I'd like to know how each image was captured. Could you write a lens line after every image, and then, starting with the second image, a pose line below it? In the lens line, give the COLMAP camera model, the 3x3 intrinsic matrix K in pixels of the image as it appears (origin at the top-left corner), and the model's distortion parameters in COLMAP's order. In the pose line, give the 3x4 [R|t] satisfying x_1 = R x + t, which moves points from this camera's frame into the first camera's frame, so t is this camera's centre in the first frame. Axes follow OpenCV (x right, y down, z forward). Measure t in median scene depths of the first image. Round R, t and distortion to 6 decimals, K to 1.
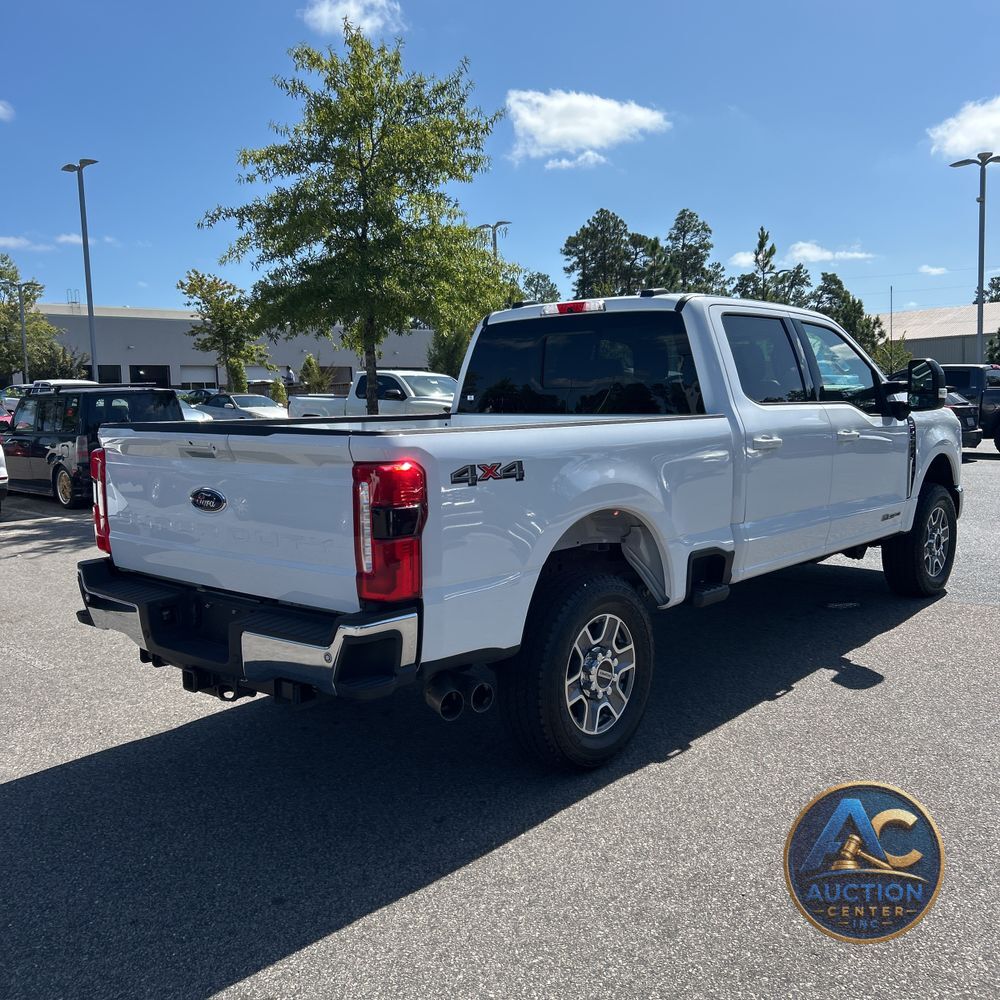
lens RADIAL K [[1051.7, 0, 512.6], [0, 1051.7, 481.4], [0, 0, 1]] dist [0.017521, 0.016465]
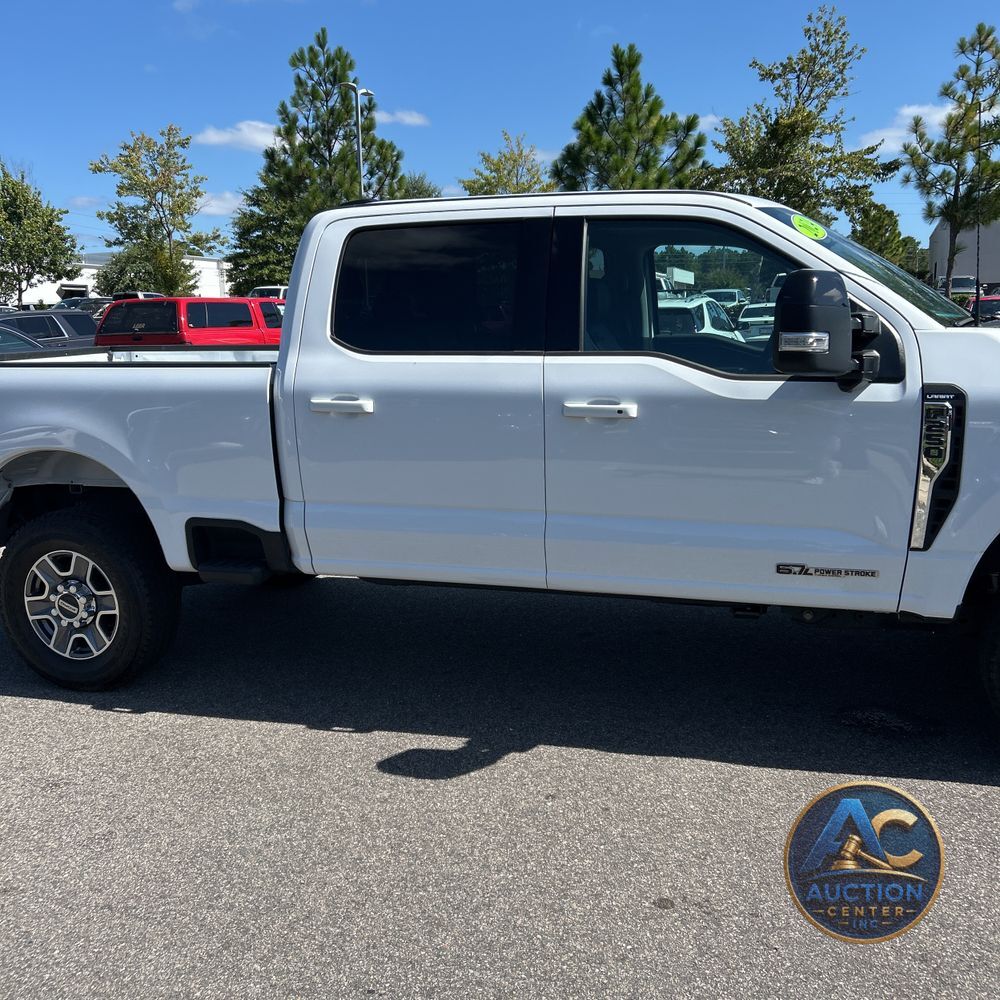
lens RADIAL K [[1060.6, 0, 498.5], [0, 1060.6, 481.3], [0, 0, 1]] dist [0.029067, -0.007101]
pose [[0.367664, 0.170455, -0.914204, 1.097837], [-0.055180, 0.985325, 0.161524, -0.125549], [0.928320, -0.008940, 0.371674, 0.912659]]
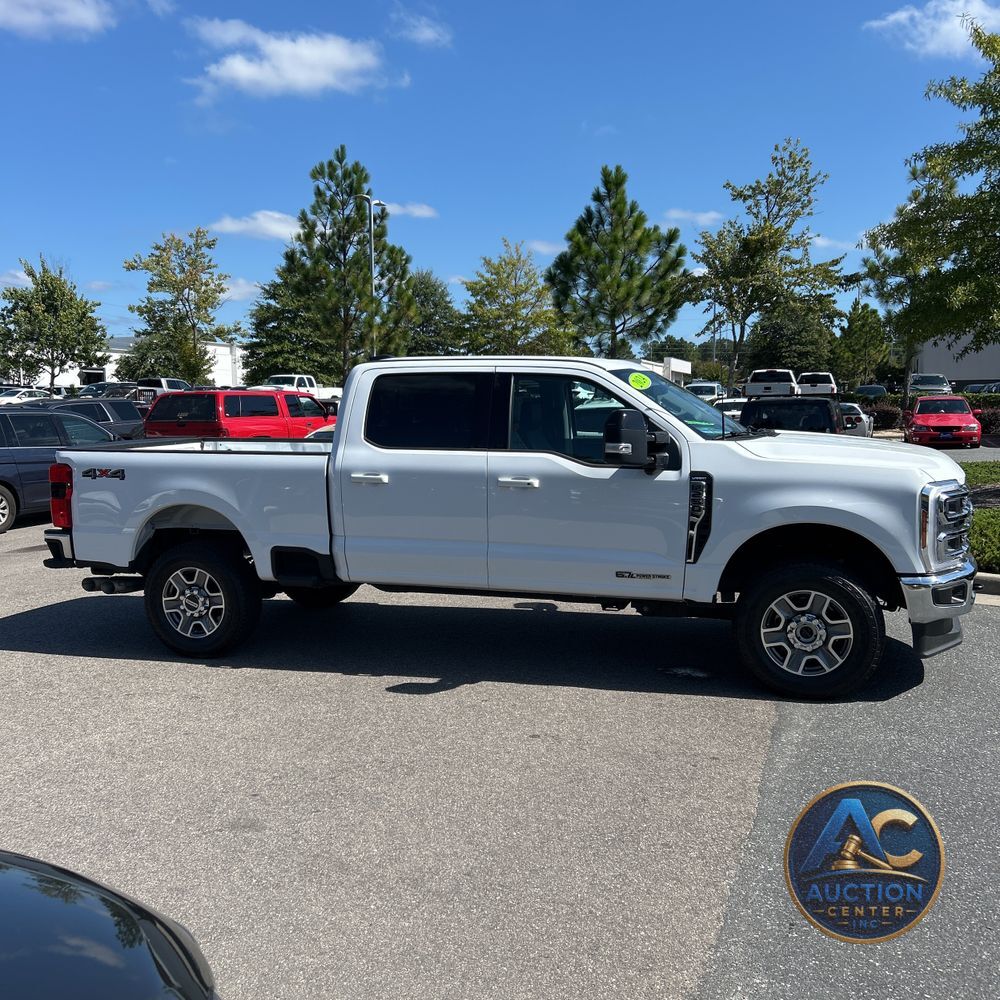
lens RADIAL K [[1086.7, 0, 499.6], [0, 1086.7, 469.9], [0, 0, 1]] dist [0.133085, -0.330041]
pose [[0.362449, 0.093112, -0.927341, 1.701460], [-0.069703, 0.994919, 0.072653, -0.172968], [0.929393, 0.038305, 0.367097, 0.732048]]
